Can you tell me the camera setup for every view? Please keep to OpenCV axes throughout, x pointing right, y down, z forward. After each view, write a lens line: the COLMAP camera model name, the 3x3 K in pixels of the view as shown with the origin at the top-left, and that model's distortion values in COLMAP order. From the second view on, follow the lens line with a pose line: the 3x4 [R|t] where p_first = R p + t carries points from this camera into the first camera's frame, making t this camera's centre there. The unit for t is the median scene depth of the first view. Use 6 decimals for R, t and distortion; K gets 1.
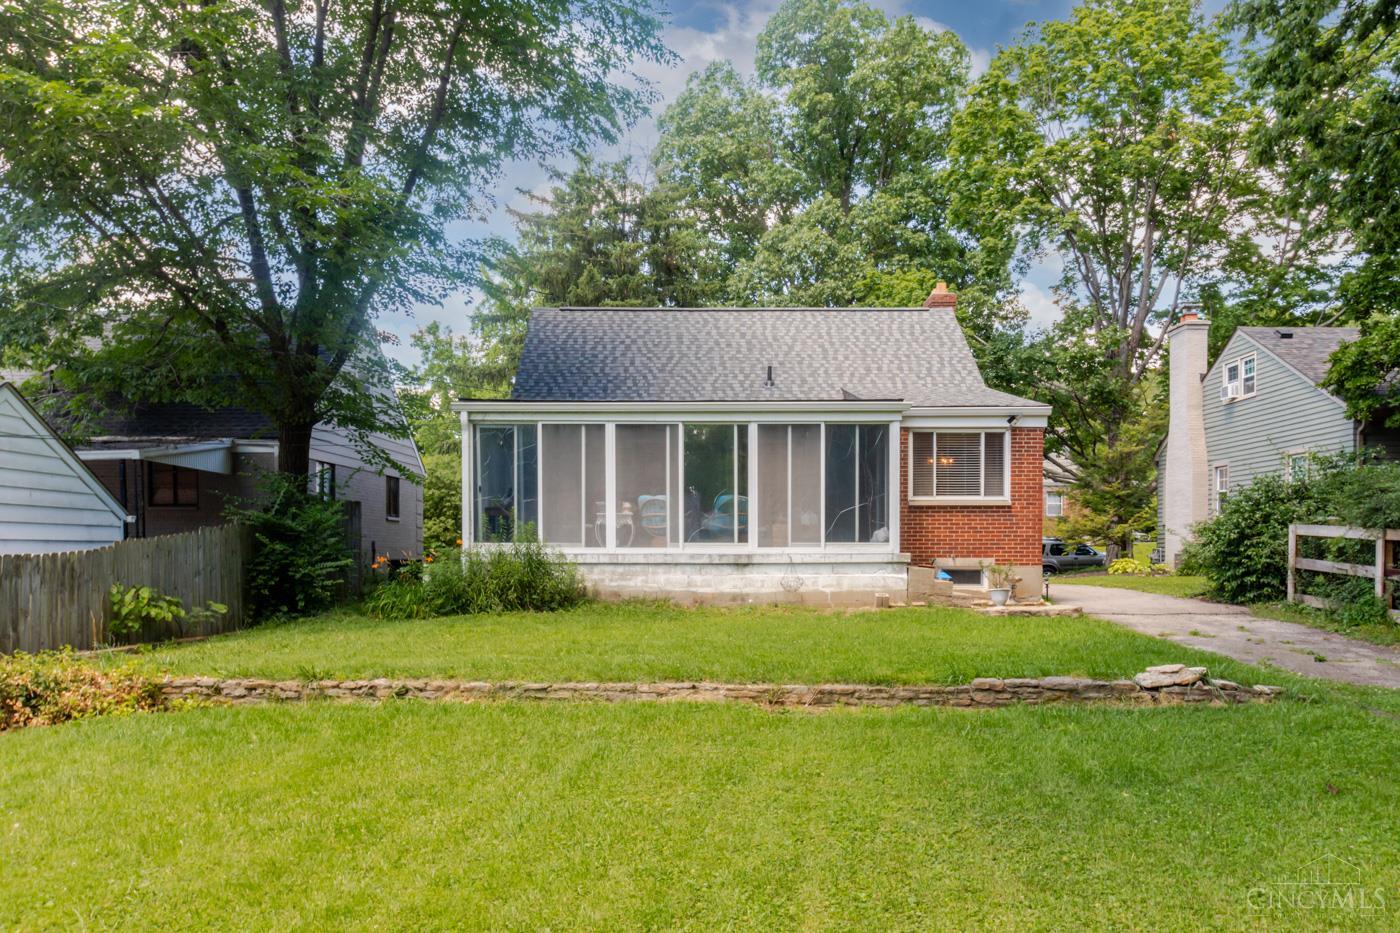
lens RADIAL K [[1027.4, 0, 700.4], [0, 1027.4, 473.5], [0, 0, 1]] dist [-0.000335, -0.002784]
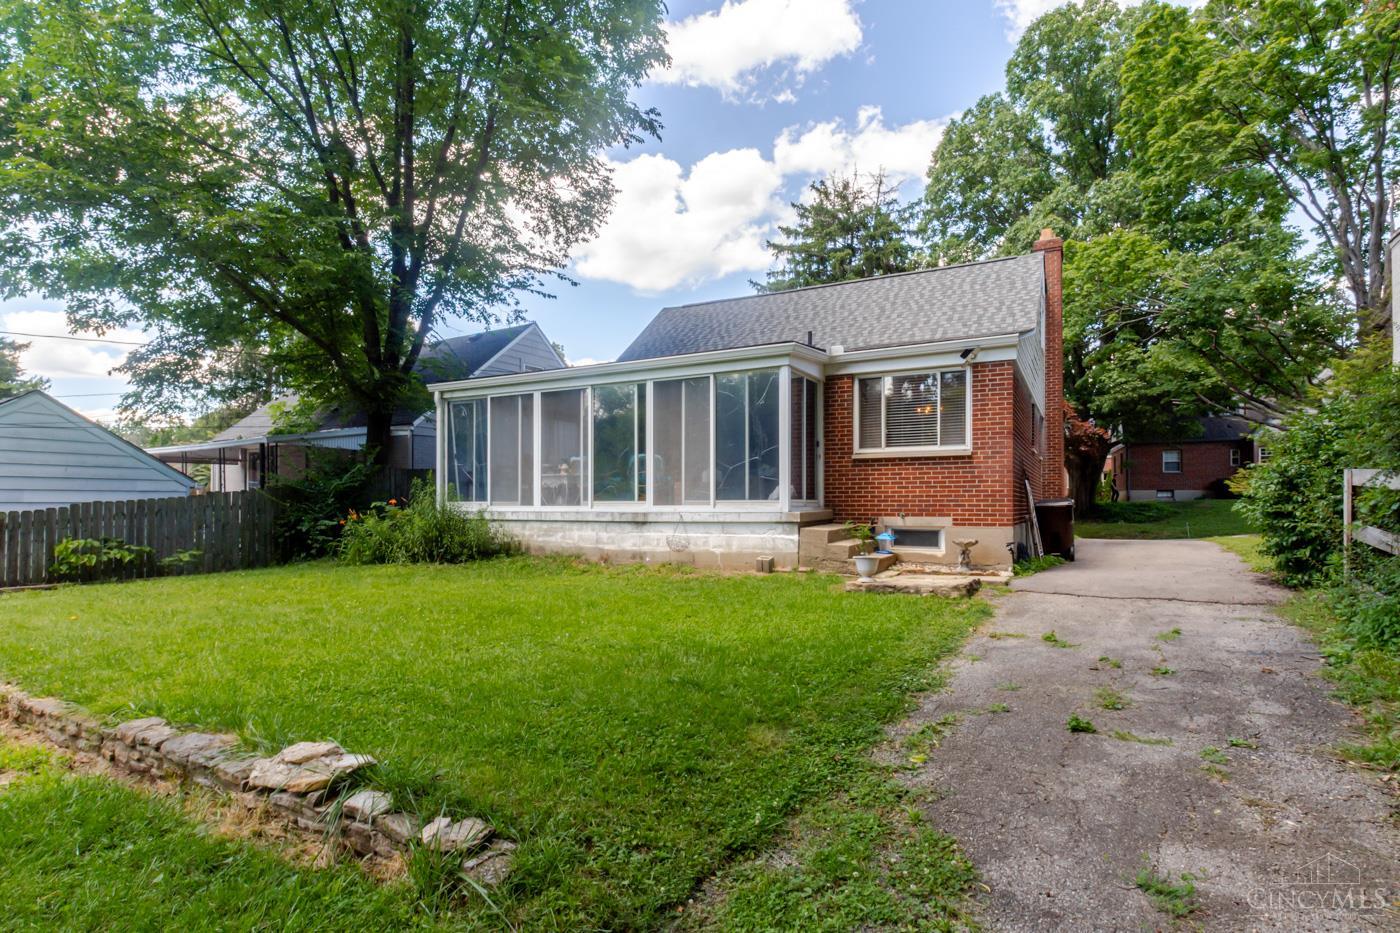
lens RADIAL K [[714.9, 0, 699.4], [0, 714.9, 459.2], [0, 0, 1]] dist [-0.001025, 0.000160]
pose [[0.882148, -0.031418, -0.469923, 0.419871], [0.036964, 0.999313, 0.002577, 0.026933], [0.469520, -0.019643, 0.882703, 0.411373]]
